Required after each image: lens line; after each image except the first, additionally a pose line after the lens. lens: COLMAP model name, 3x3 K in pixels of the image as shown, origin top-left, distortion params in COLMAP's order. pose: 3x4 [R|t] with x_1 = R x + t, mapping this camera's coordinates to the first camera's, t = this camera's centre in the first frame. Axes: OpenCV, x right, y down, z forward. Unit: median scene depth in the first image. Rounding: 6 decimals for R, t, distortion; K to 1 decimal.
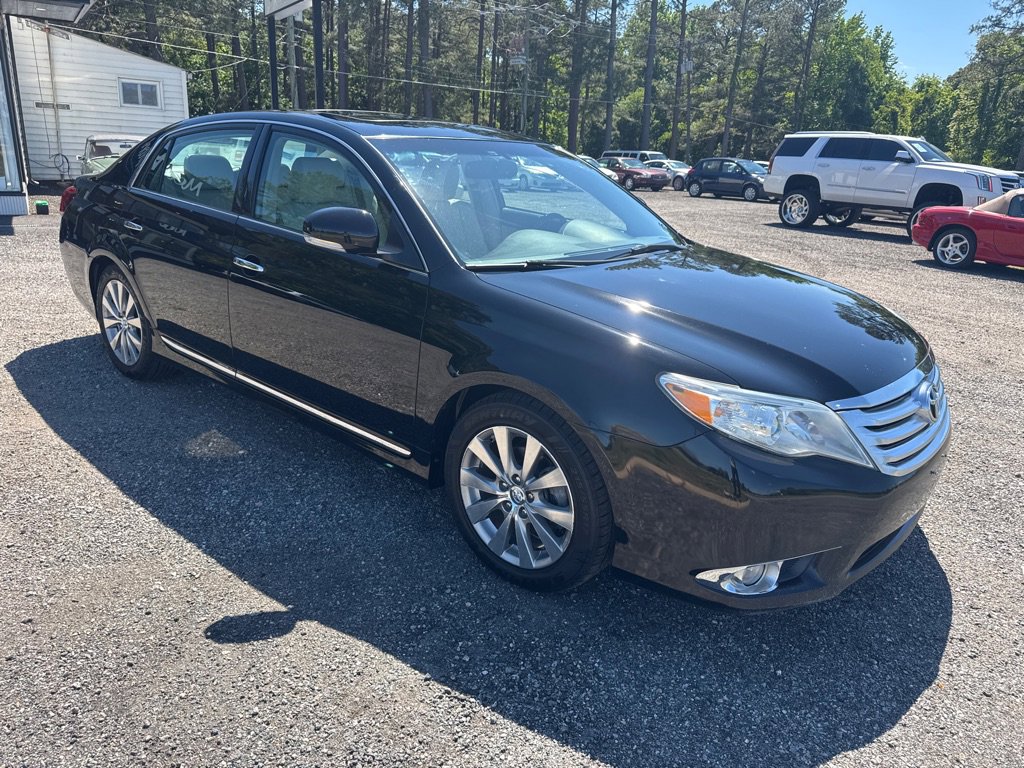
lens RADIAL K [[732.0, 0, 559.7], [0, 732.0, 375.1], [0, 0, 1]] dist [0.033685, -0.042026]
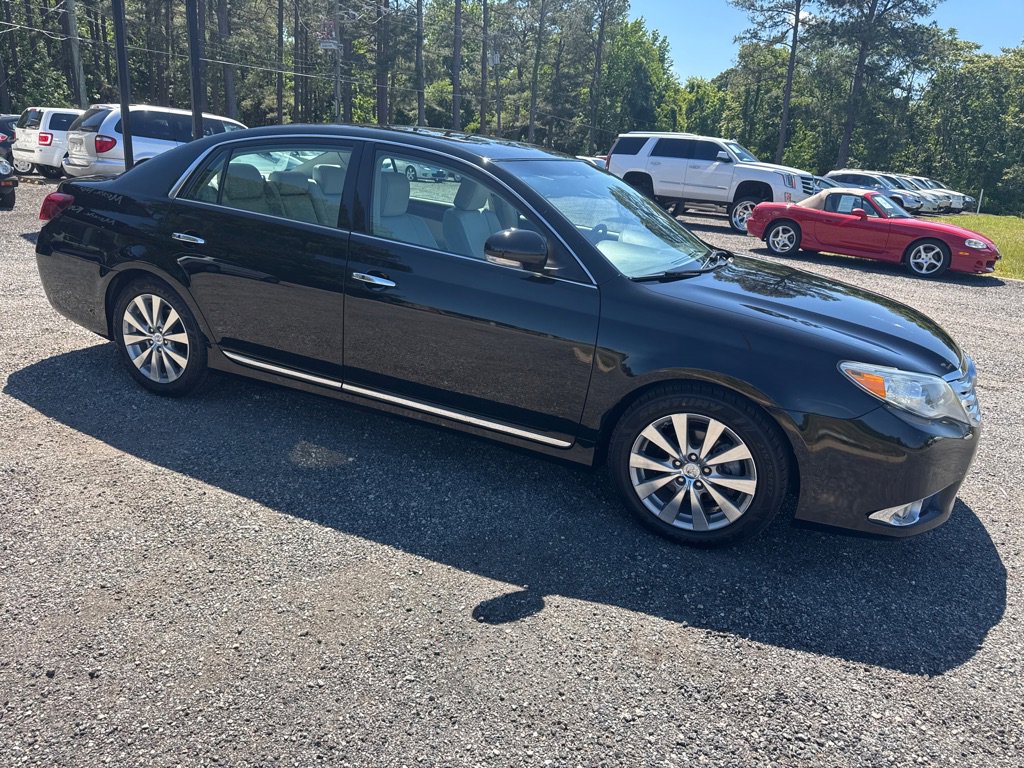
lens RADIAL K [[732.0, 0, 521.0], [0, 732.0, 375.4], [0, 0, 1]] dist [0.033685, -0.042026]
pose [[0.962600, -0.061080, 0.263951, -0.155658], [0.055140, 0.998032, 0.029863, -0.010254], [-0.265256, -0.014192, 0.964074, -0.018528]]
